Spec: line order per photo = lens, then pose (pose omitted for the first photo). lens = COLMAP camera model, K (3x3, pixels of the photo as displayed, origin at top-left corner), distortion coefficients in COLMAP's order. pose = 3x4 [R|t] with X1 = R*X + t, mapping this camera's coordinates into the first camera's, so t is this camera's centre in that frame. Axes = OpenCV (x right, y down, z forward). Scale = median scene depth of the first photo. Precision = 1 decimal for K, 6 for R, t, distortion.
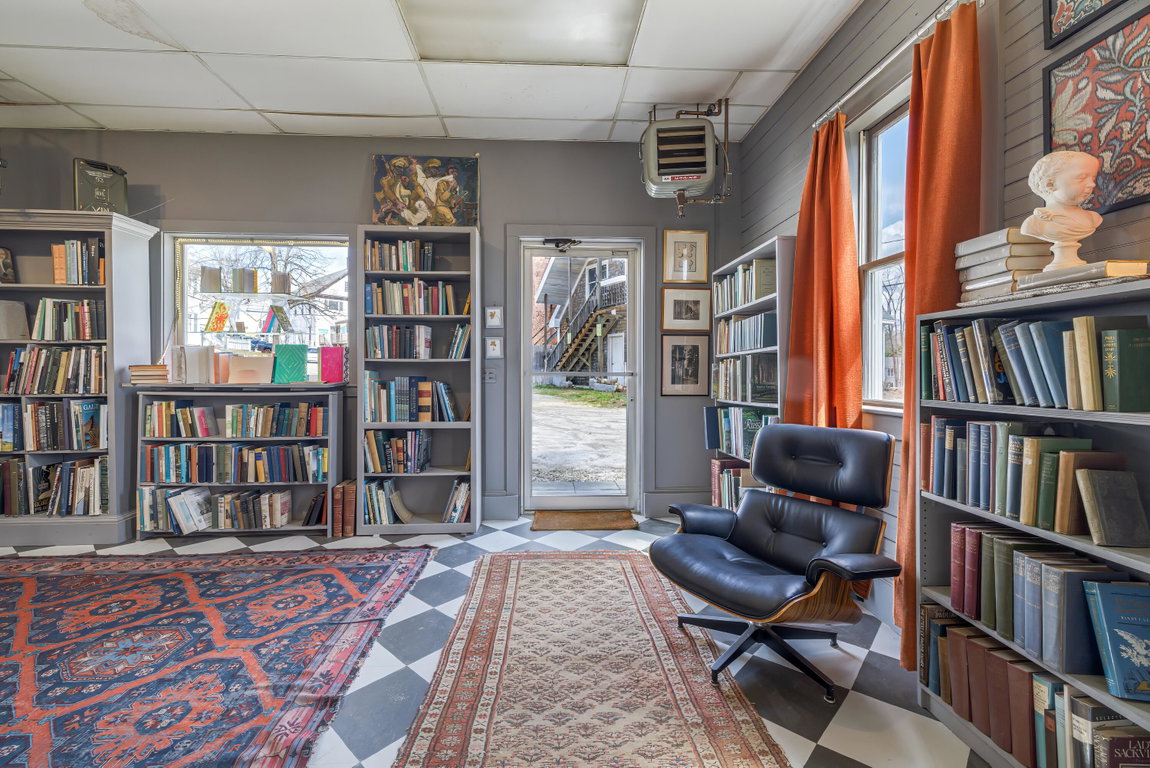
lens RADIAL K [[499.6, 0, 578.4], [0, 499.6, 372.8], [0, 0, 1]] dist [0.002556, -0.000353]
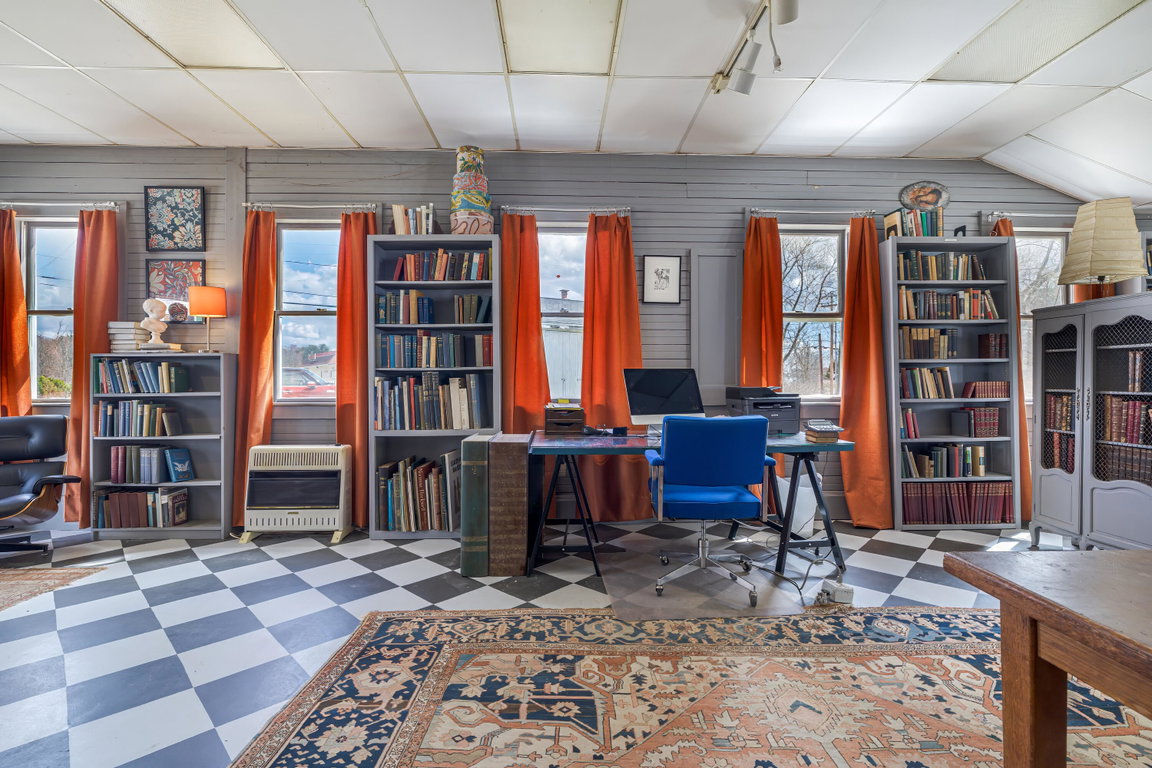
lens RADIAL K [[533.0, 0, 574.8], [0, 533.0, 382.9], [0, 0, 1]] dist [-0.006346, -0.000682]
pose [[0.062123, -0.000875, 0.998068, -1.702396], [0.002623, 0.999996, 0.000713, 0.014732], [-0.998065, 0.002574, 0.062125, -1.397494]]
